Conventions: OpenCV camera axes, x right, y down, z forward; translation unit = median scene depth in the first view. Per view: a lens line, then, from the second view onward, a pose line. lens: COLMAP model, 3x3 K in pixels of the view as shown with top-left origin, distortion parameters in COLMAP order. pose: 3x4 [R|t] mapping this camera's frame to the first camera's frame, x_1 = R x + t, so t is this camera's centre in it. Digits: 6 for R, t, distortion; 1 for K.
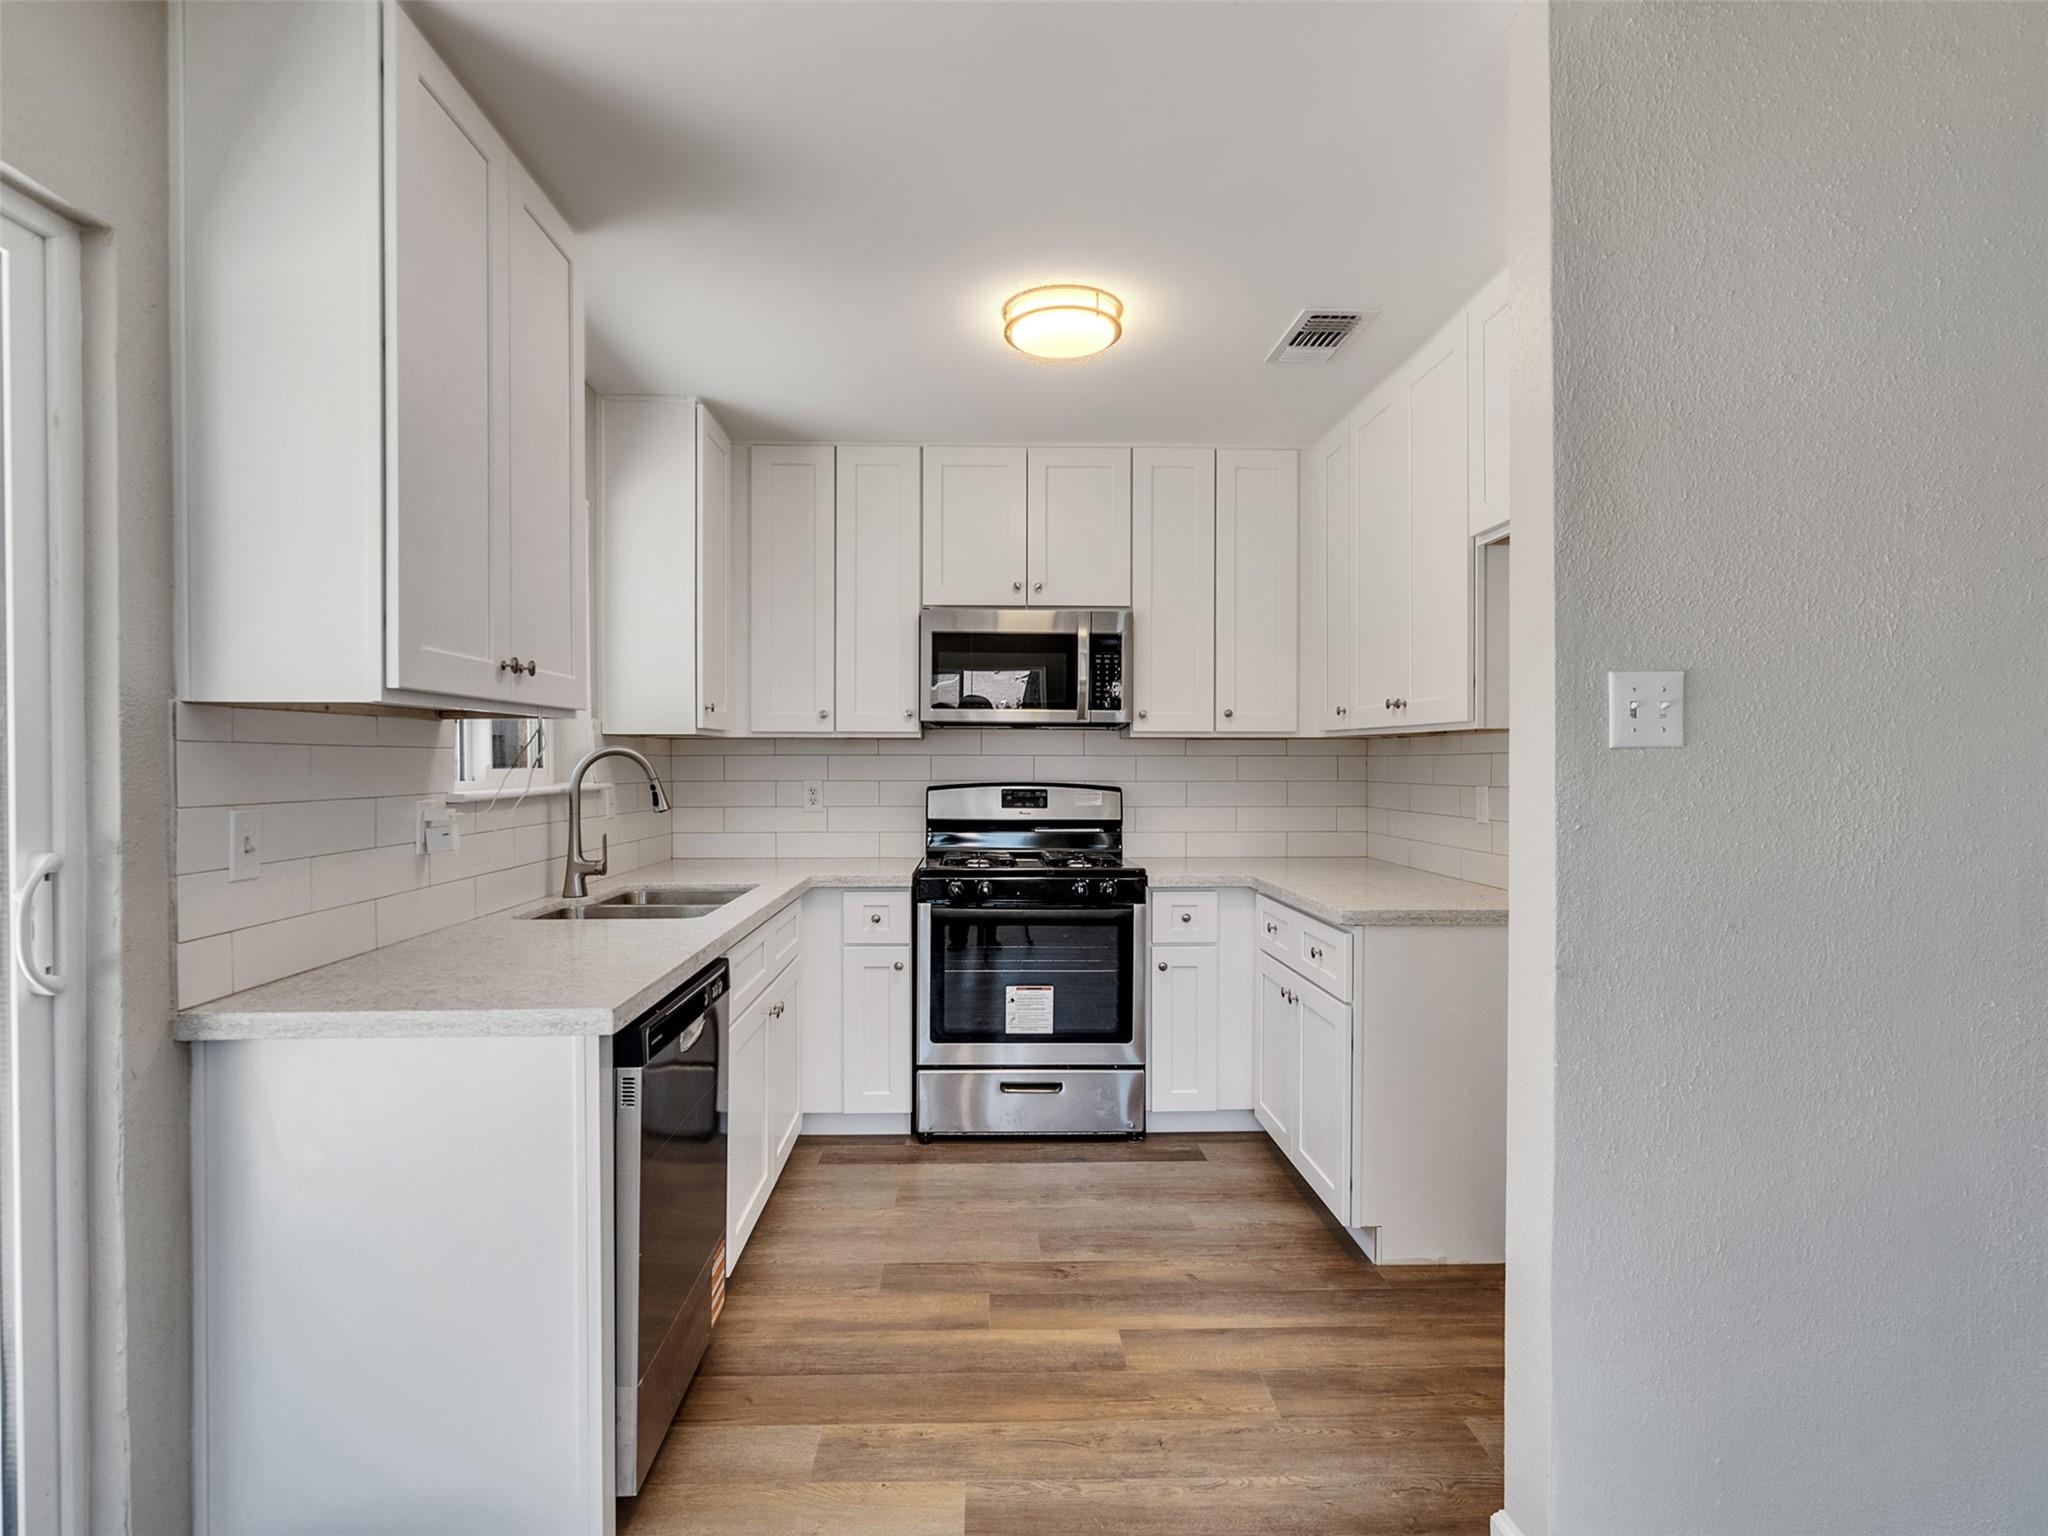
lens RADIAL K [[1049.2, 0, 1006.5], [0, 1049.2, 770.4], [0, 0, 1]] dist [-0.001949, 0.002420]
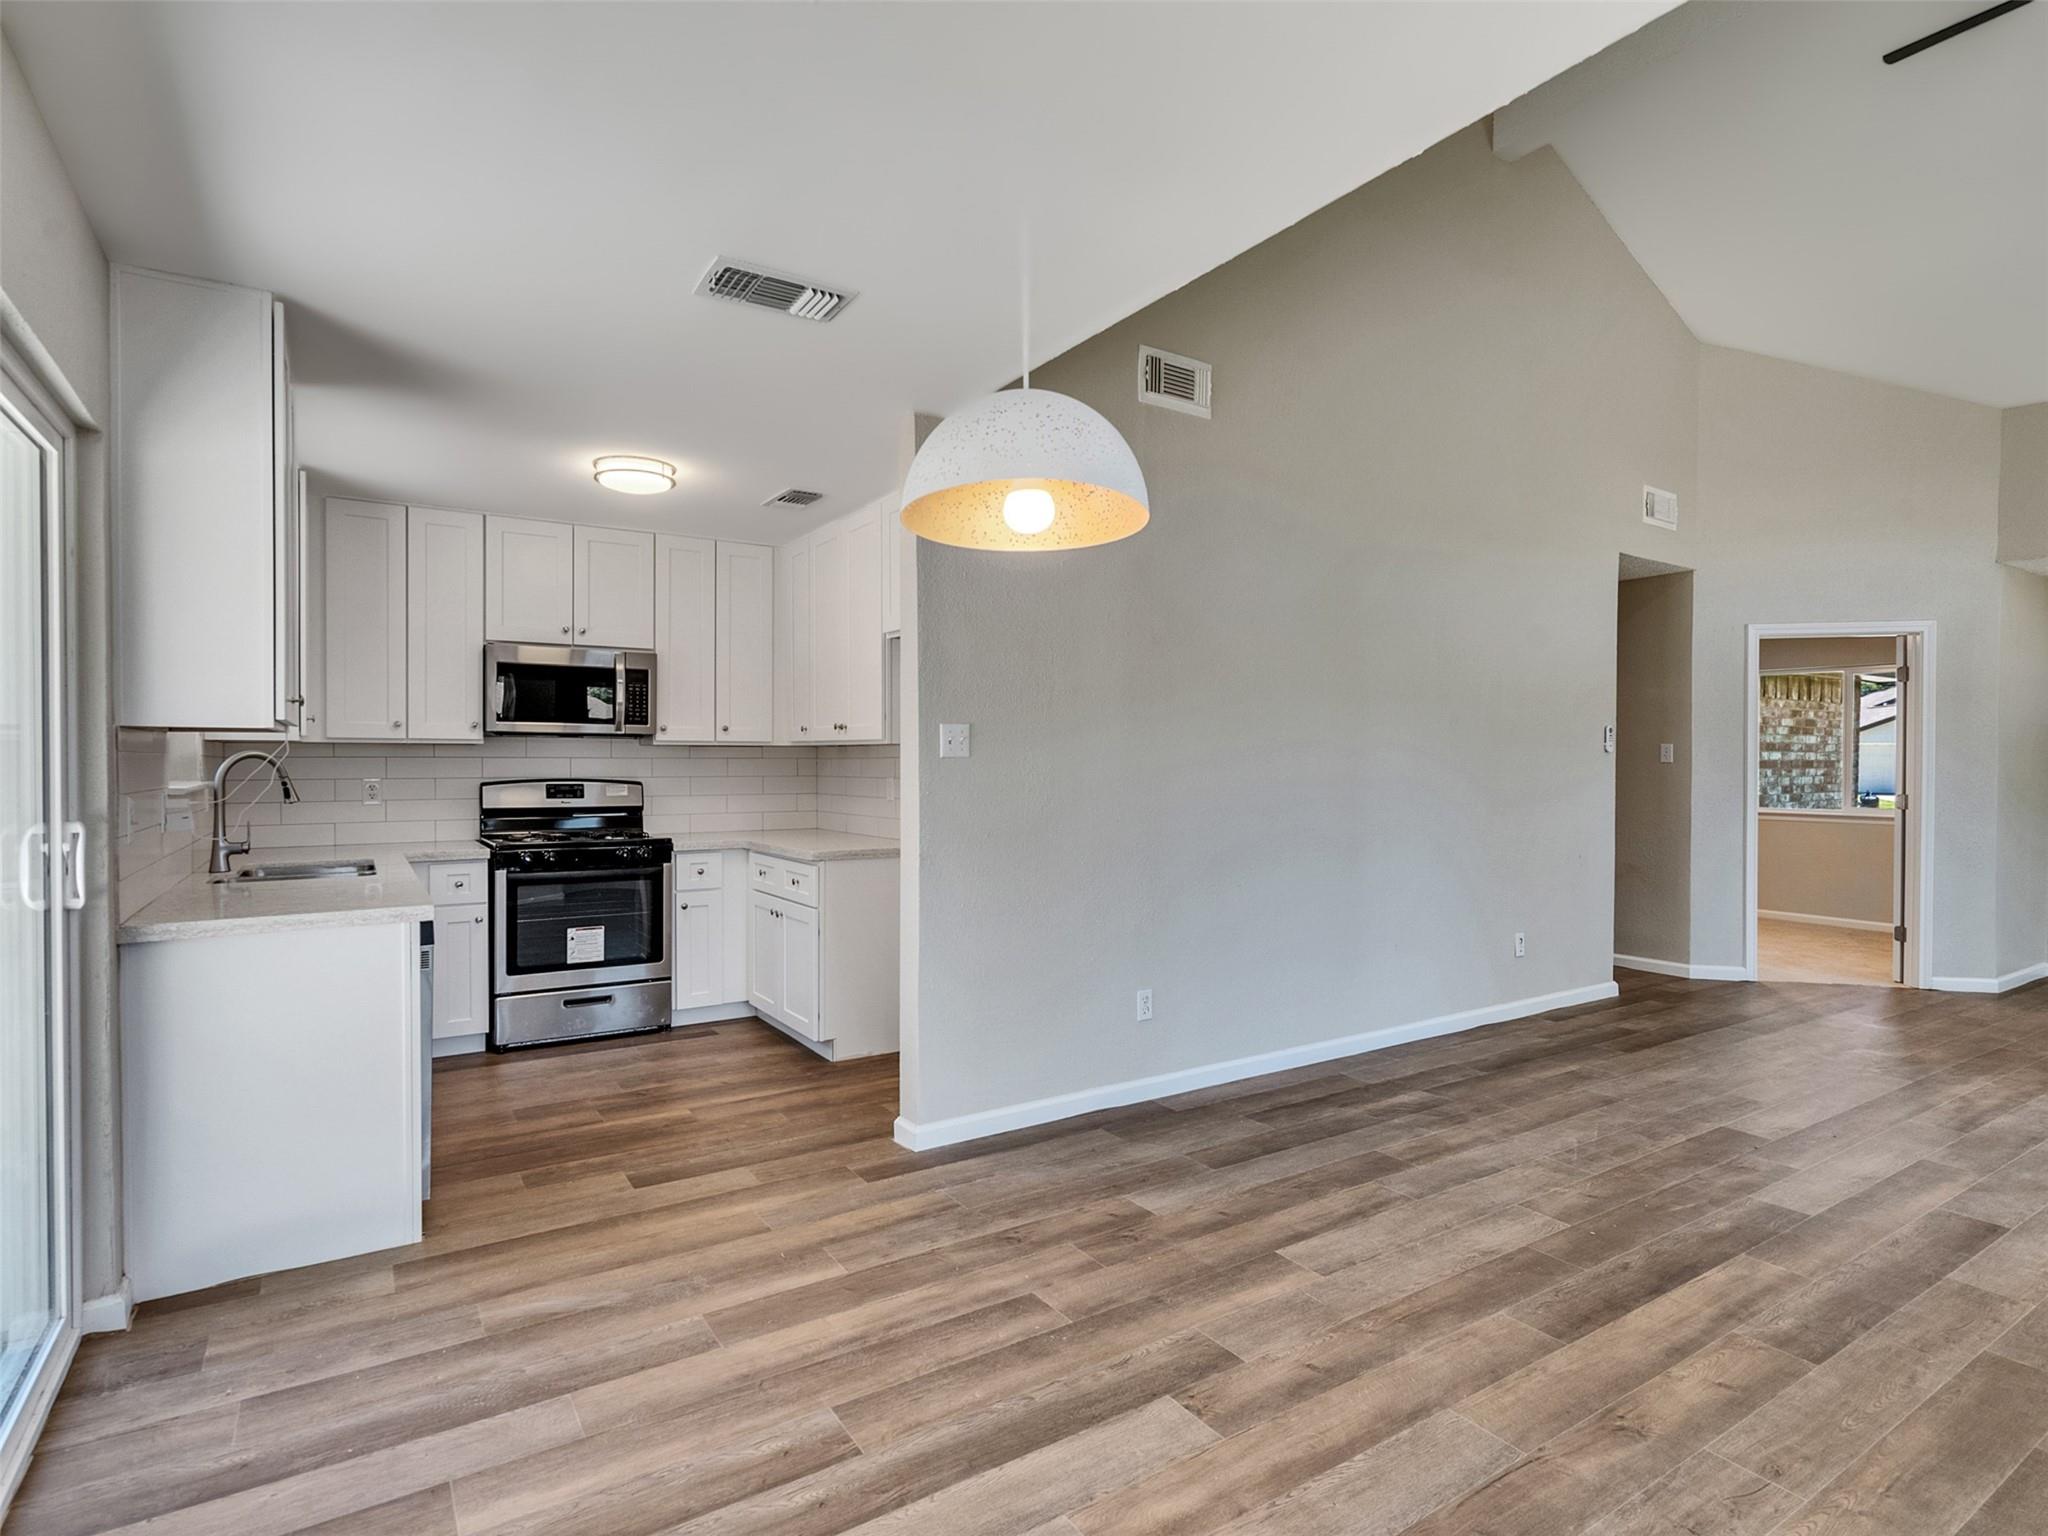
lens RADIAL K [[1049.2, 0, 1004.9], [0, 1049.2, 771.3], [0, 0, 1]] dist [-0.001949, 0.002420]
pose [[0.860792, -0.004561, 0.508936, -0.202898], [0.003612, 0.999989, 0.002853, 0.000781], [-0.508944, -0.000617, 0.860800, -0.452821]]
